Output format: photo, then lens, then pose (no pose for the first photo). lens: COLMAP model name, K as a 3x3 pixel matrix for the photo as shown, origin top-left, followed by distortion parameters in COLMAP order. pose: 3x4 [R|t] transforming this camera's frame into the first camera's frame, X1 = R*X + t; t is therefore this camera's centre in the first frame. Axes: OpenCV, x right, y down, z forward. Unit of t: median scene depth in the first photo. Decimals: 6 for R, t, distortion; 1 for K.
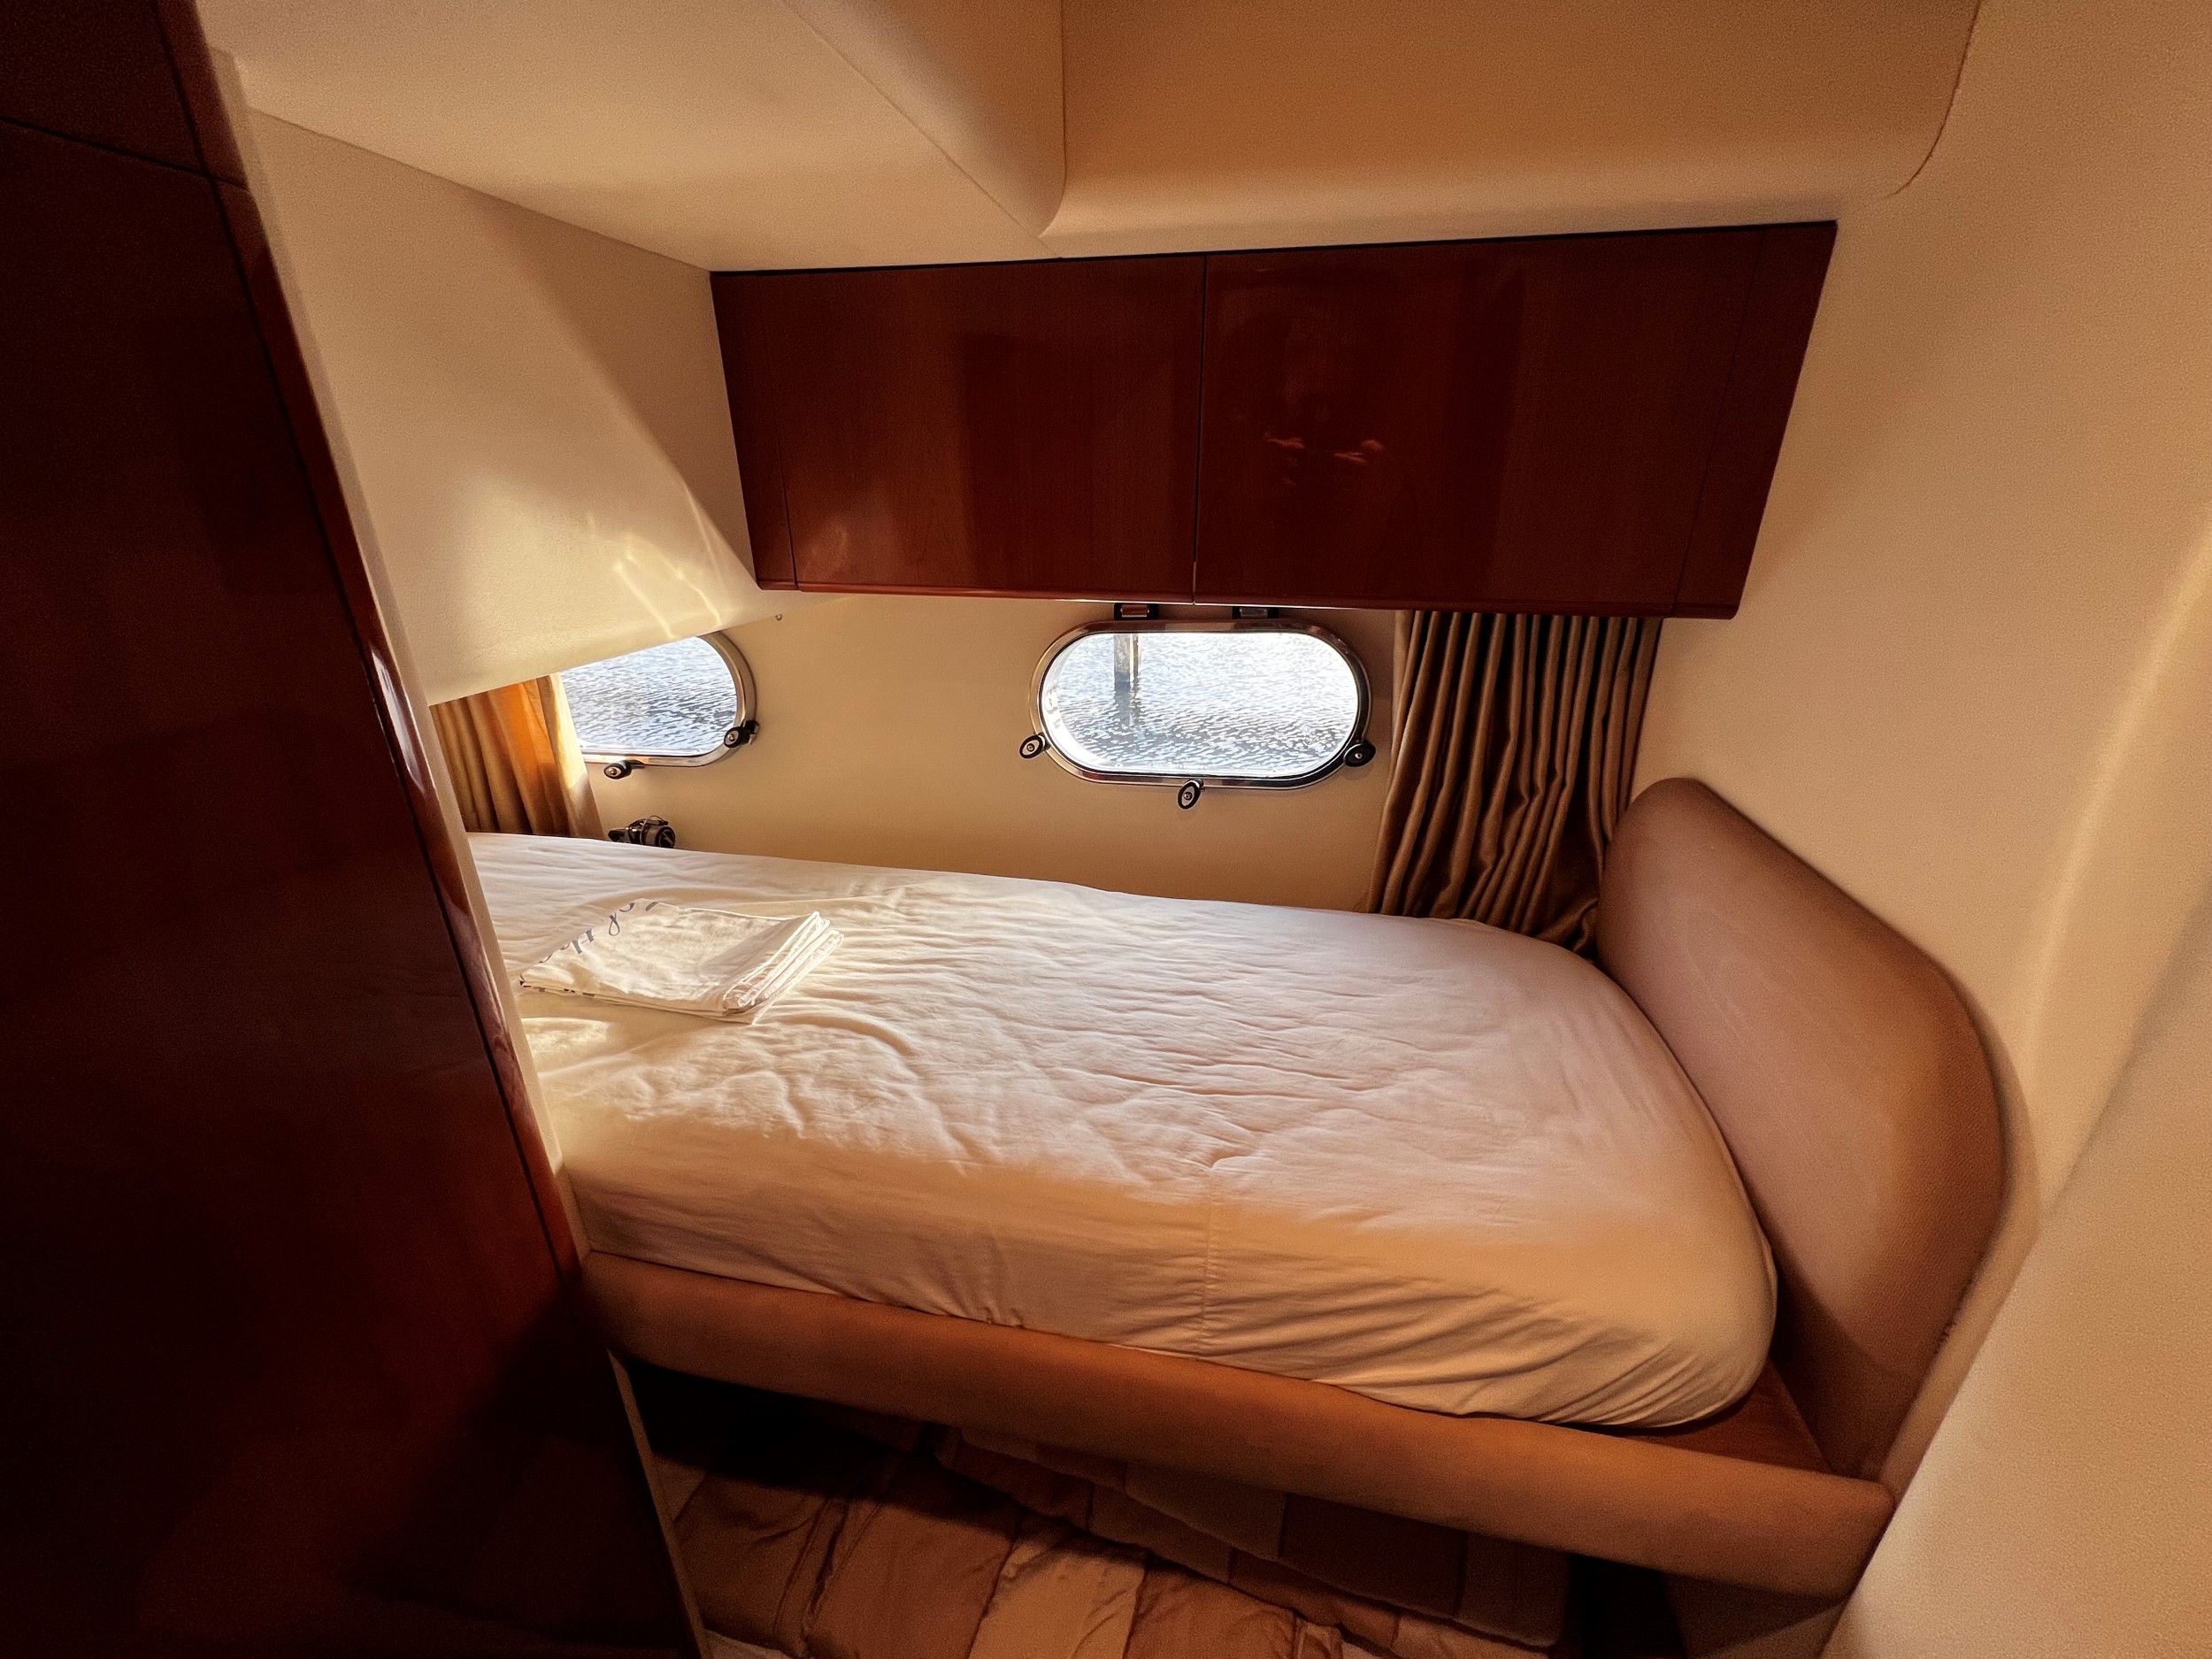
lens RADIAL K [[883.3, 0, 1105.7], [0, 883.3, 829.4], [0, 0, 1]] dist [-0.003244, -0.000129]
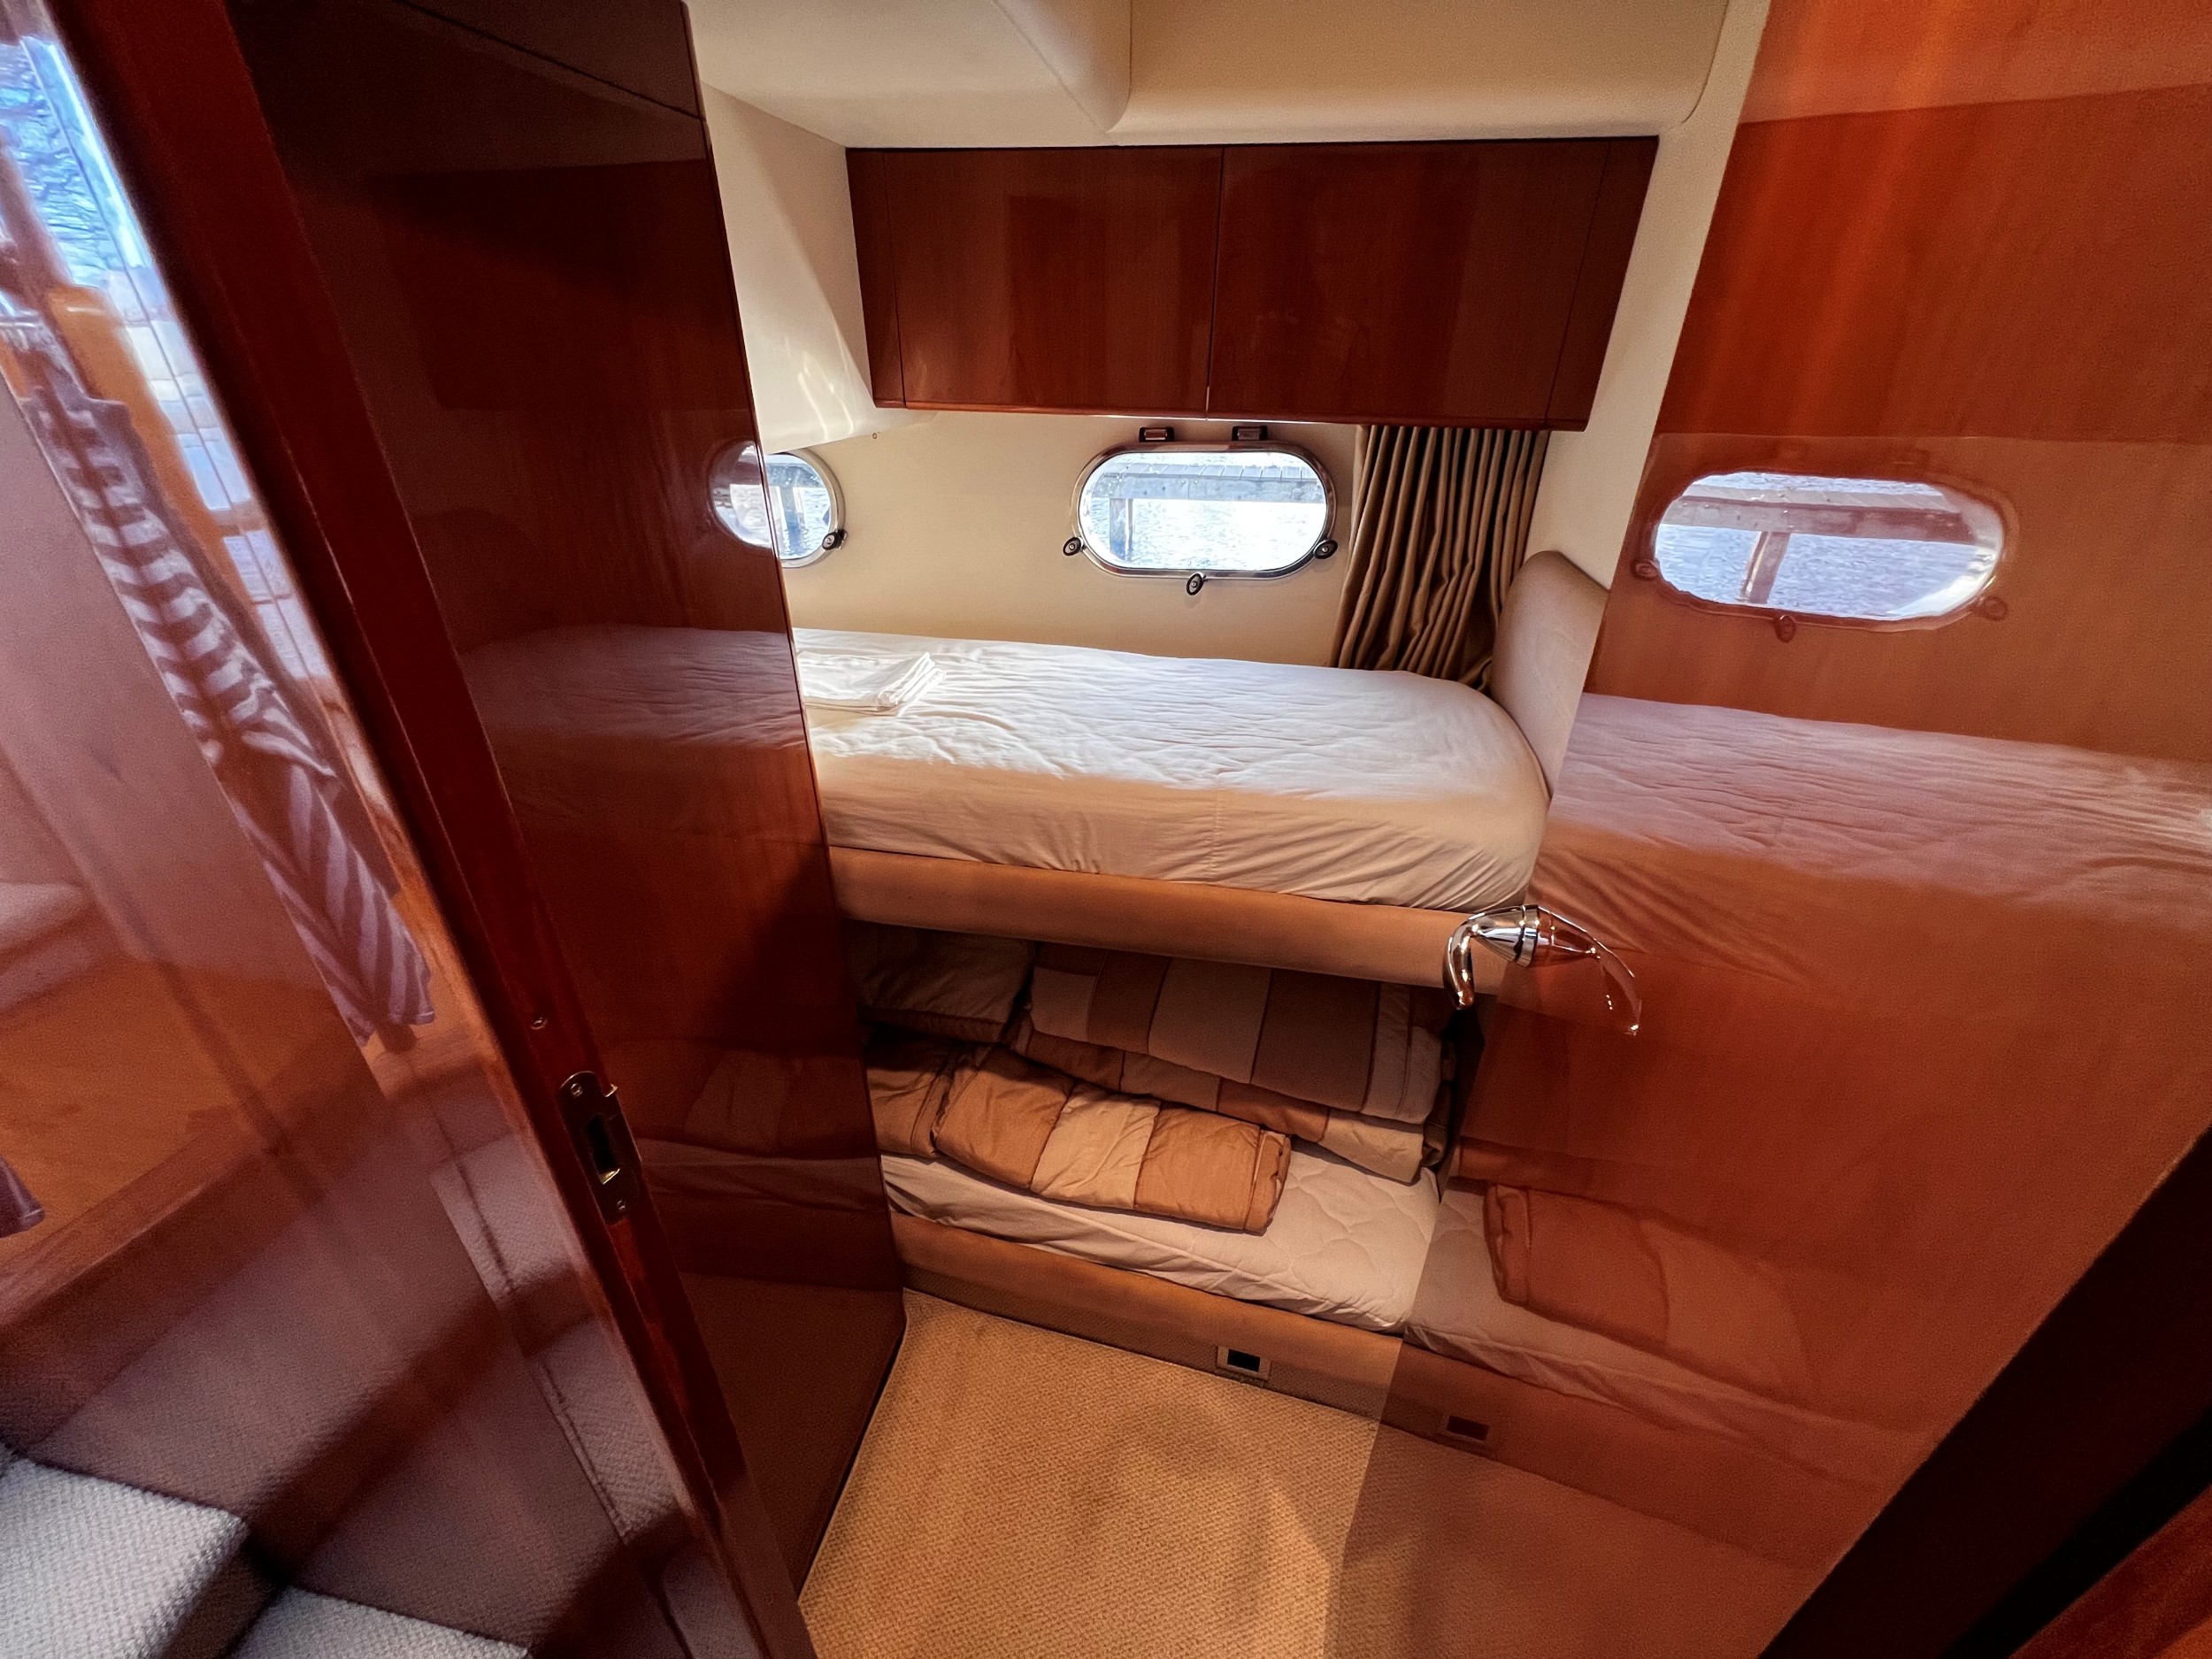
lens RADIAL K [[883.3, 0, 1106.1], [0, 883.3, 832.3], [0, 0, 1]] dist [-0.003244, -0.000129]
pose [[0.999675, 0.002651, 0.025354, -0.091928], [-0.005856, 0.991863, 0.127178, 0.214498], [-0.024811, -0.127285, 0.991556, -0.447037]]
